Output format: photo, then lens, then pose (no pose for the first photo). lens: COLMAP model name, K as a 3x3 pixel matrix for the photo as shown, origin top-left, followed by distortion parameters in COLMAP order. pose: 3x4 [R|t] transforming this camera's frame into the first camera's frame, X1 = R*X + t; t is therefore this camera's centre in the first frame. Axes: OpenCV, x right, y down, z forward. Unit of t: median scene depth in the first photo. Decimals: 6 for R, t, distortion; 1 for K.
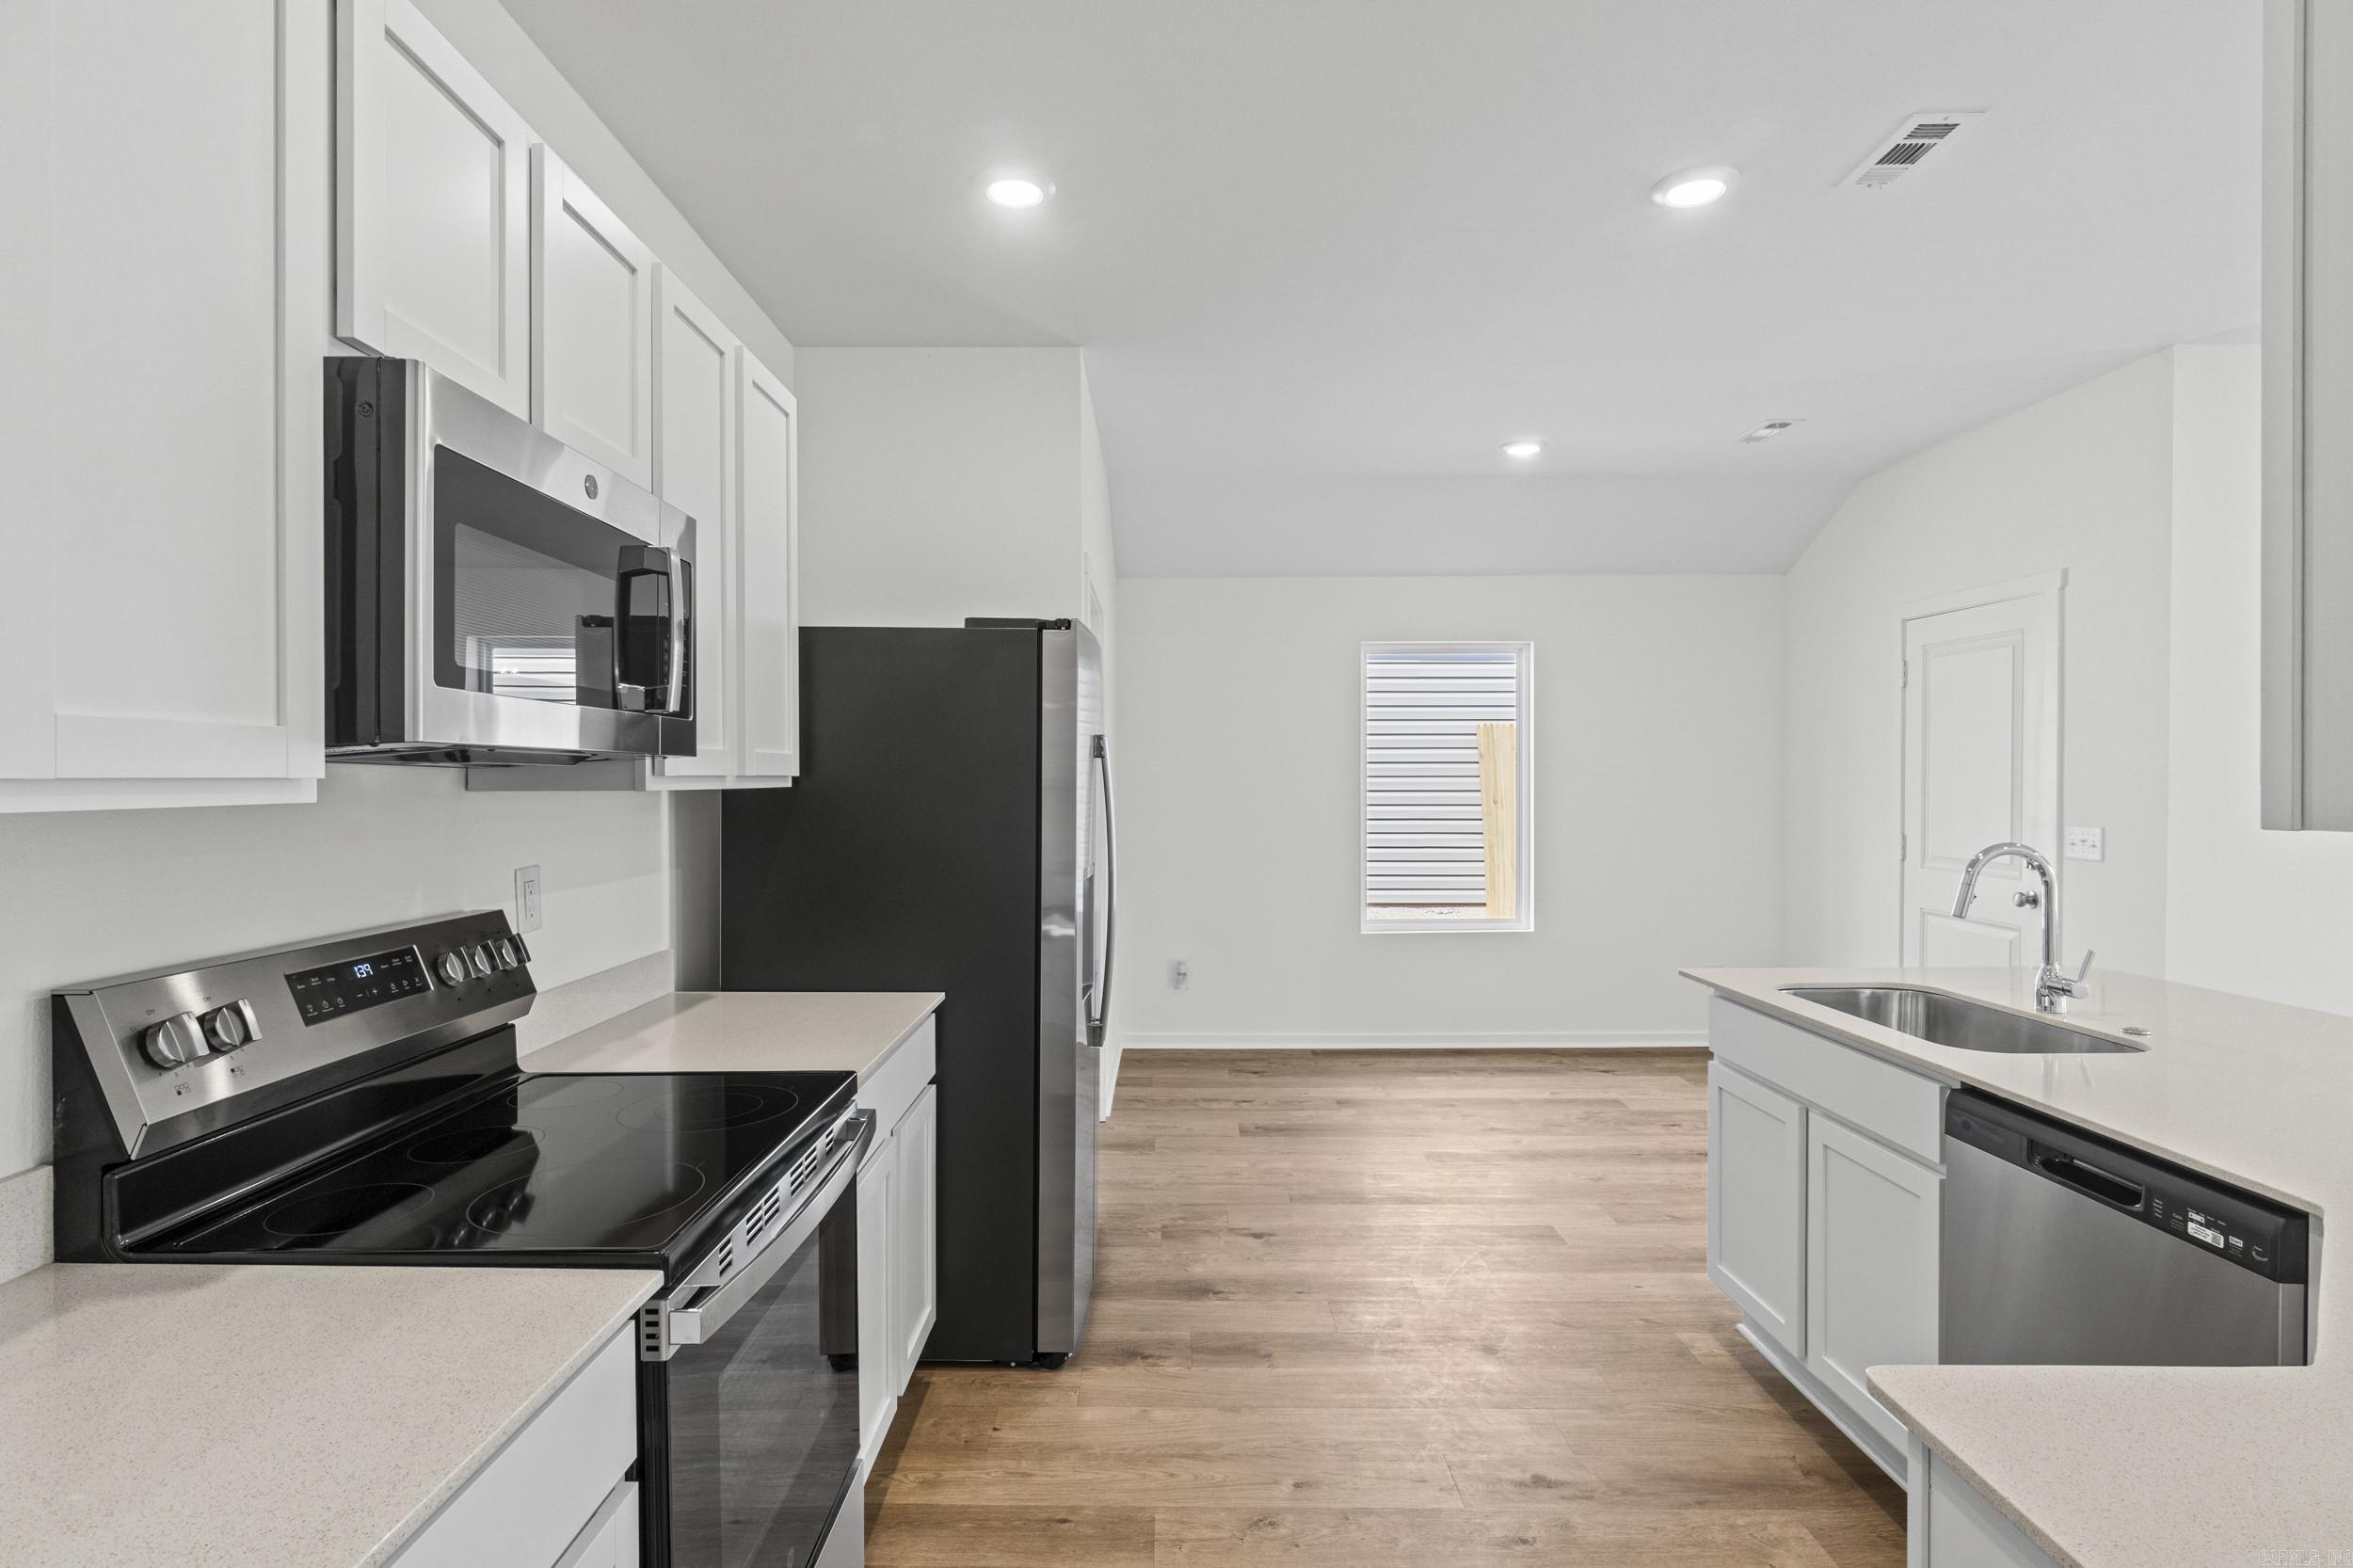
lens RADIAL K [[1190.7, 0, 1169.9], [0, 1190.7, 794.7], [0, 0, 1]] dist [-0.007901, 0.000673]
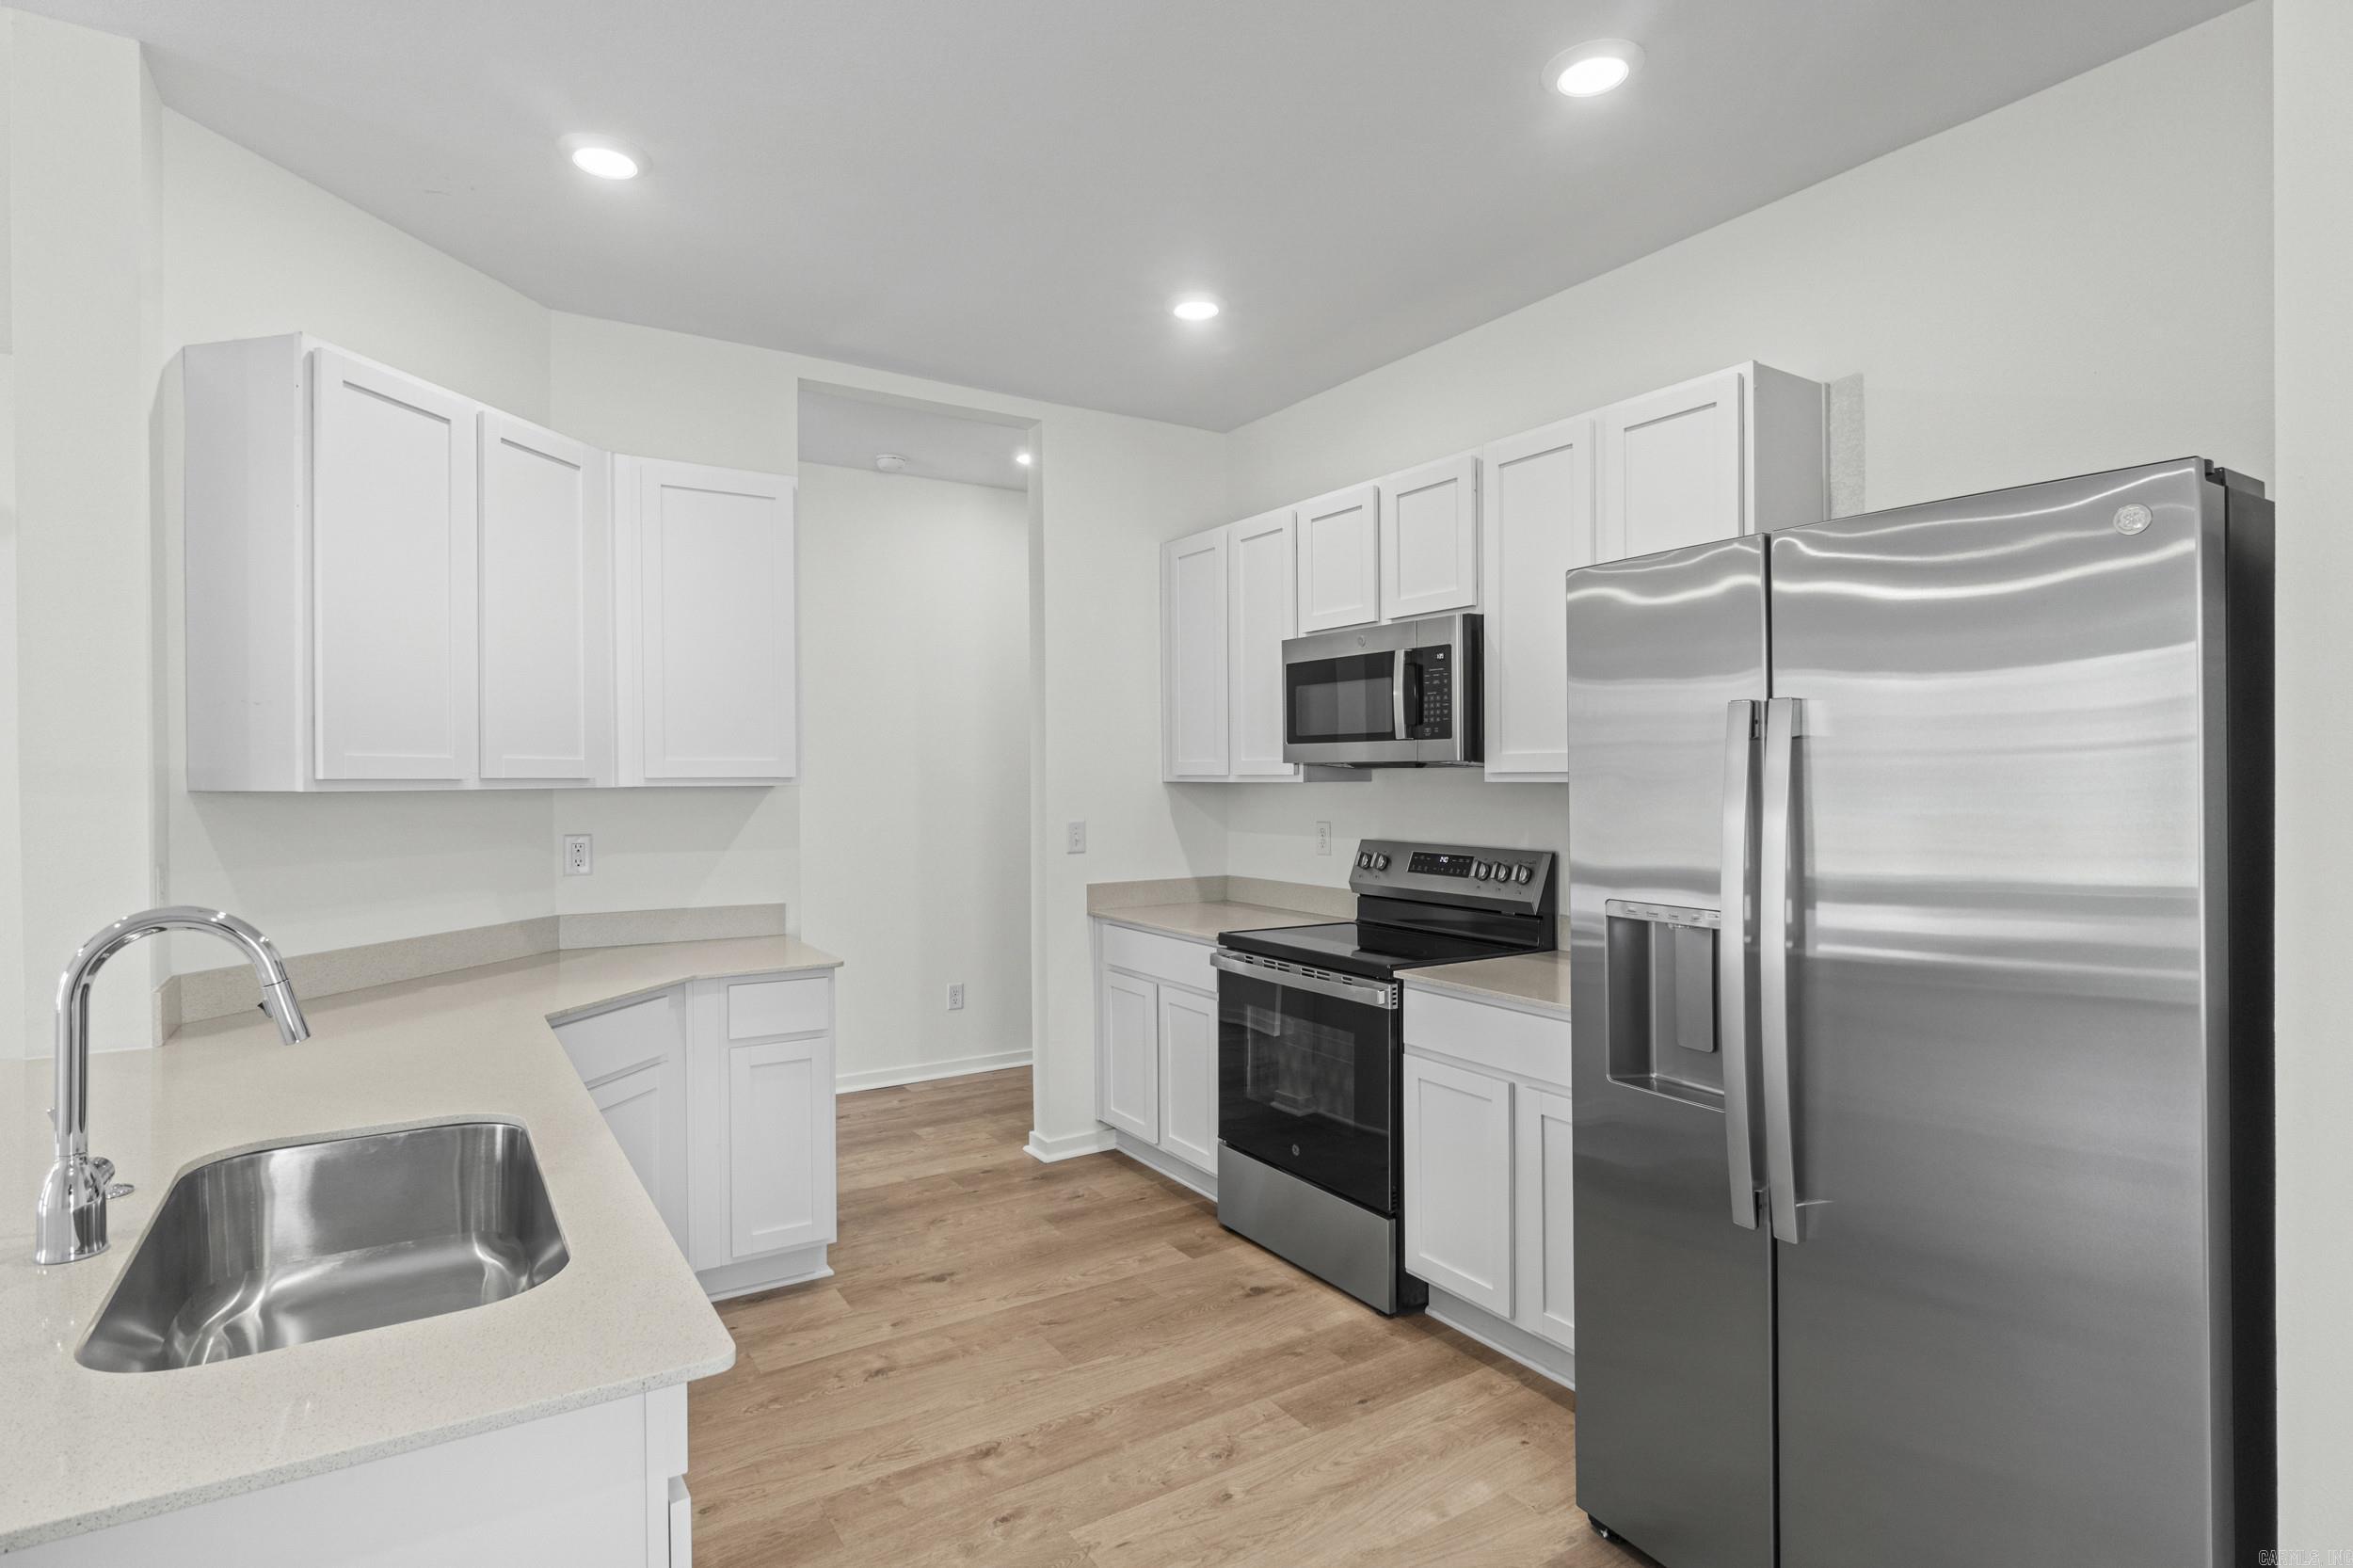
lens RADIAL K [[1190.7, 0, 1155.7], [0, 1190.7, 777.6], [0, 0, 1]] dist [-0.007901, 0.000673]
pose [[-0.844883, 0.002114, -0.534947, 0.380627], [-0.007180, 0.999857, 0.015292, -0.015541], [0.534903, 0.016761, -0.844747, 0.996201]]
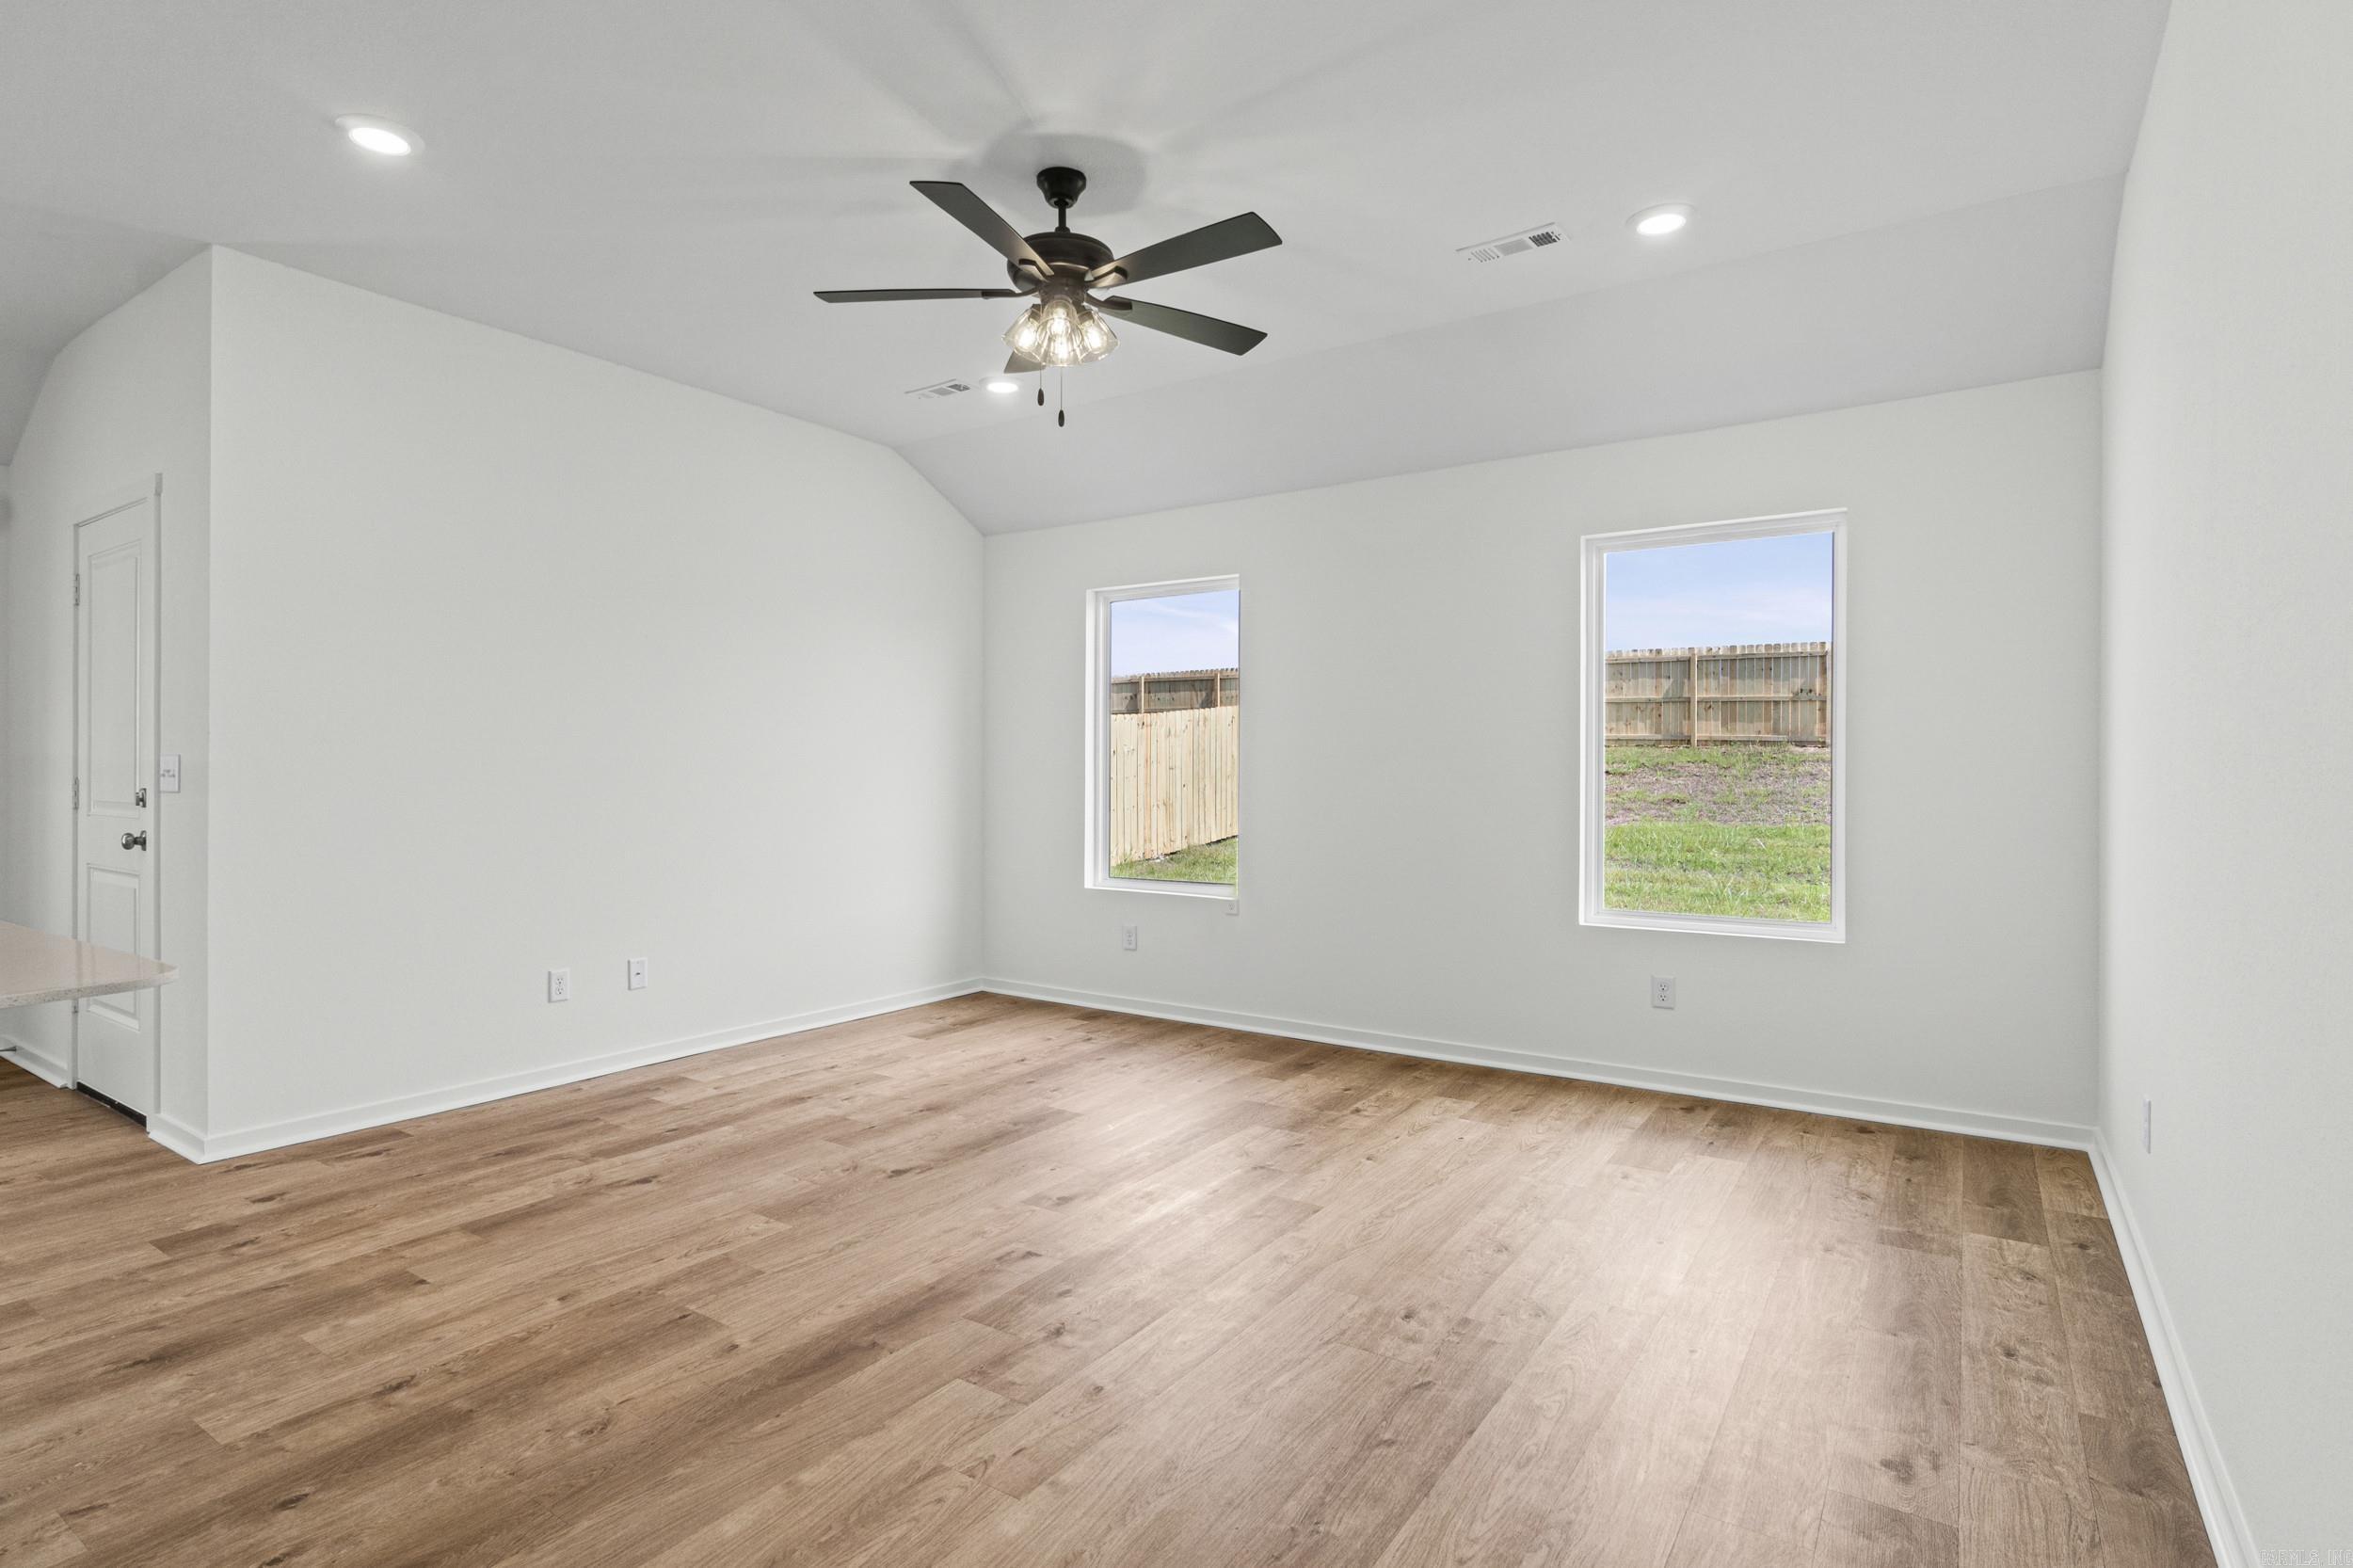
lens RADIAL K [[1190.7, 0, 1188.4], [0, 1190.7, 766.1], [0, 0, 1]] dist [-0.007901, 0.000673]
pose [[0.558644, 0.002384, 0.829404, 0.432913], [0.013515, 0.999837, -0.011976, 0.054404], [-0.829297, 0.017900, 0.558521, -0.155052]]
